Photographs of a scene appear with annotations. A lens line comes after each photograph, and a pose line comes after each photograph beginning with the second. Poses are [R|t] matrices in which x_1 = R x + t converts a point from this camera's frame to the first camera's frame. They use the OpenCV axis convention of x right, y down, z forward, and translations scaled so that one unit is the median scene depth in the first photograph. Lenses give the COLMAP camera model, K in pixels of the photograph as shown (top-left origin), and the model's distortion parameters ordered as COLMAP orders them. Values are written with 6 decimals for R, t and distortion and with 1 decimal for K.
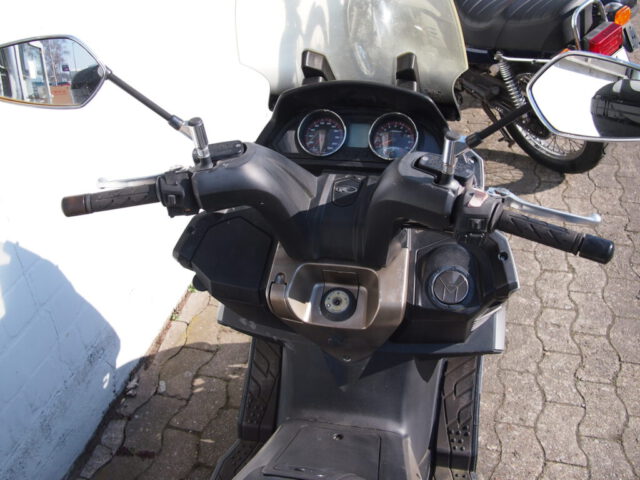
lens RADIAL K [[710.3, 0, 321.9], [0, 710.3, 229.3], [0, 0, 1]] dist [-0.013697, 0.000260]
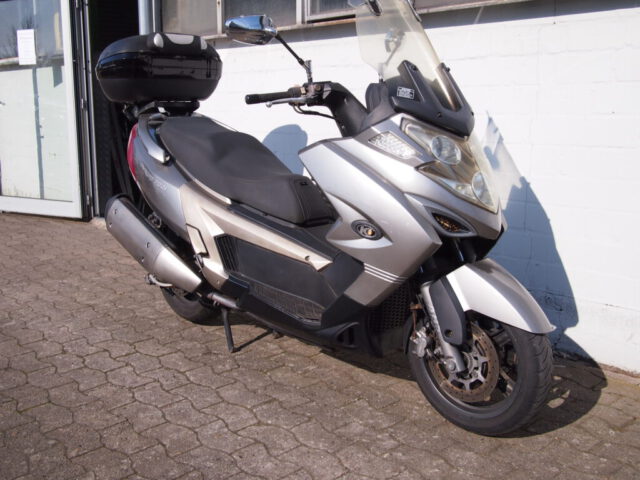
lens RADIAL K [[696.7, 0, 320.0], [0, 696.7, 240.0], [0, 0, 1]] dist [-0.014814, 0.015920]
pose [[-0.538943, 0.221702, -0.812643, 1.187811], [-0.437408, 0.750817, 0.494922, -0.463576], [0.719872, 0.622191, -0.307673, 1.144626]]
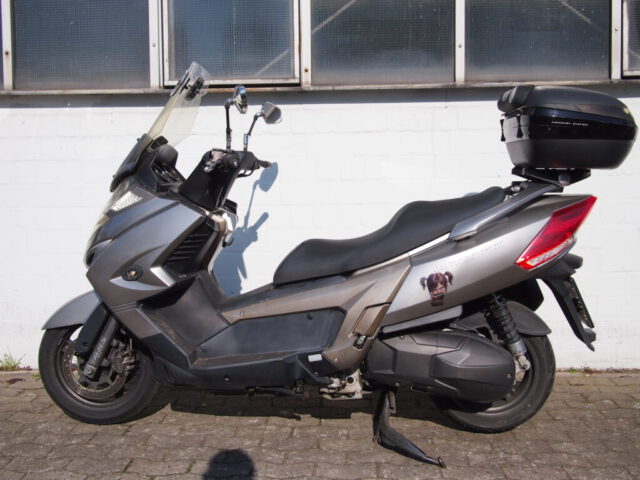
lens RADIAL K [[696.7, 0, 320.0], [0, 696.7, 240.0], [0, 0, 1]] dist [-0.014814, 0.015920]
pose [[0.213403, 0.144566, -0.966209, 1.411035], [-0.541725, 0.840533, 0.006113, 0.183678], [0.813015, 0.522115, 0.257688, 0.179929]]
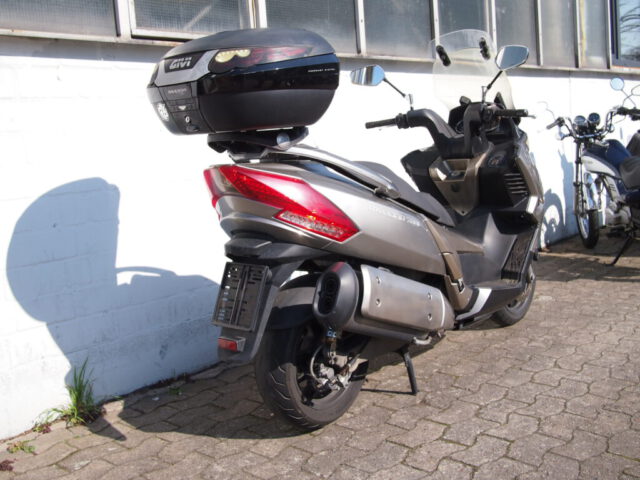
lens RADIAL K [[710.3, 0, 321.9], [0, 710.3, 229.3], [0, 0, 1]] dist [-0.013697, 0.000260]
pose [[0.894130, 0.054201, -0.444515, 0.507302], [-0.235050, 0.901717, -0.362847, 0.912498], [0.381160, 0.428916, 0.818992, -0.816410]]
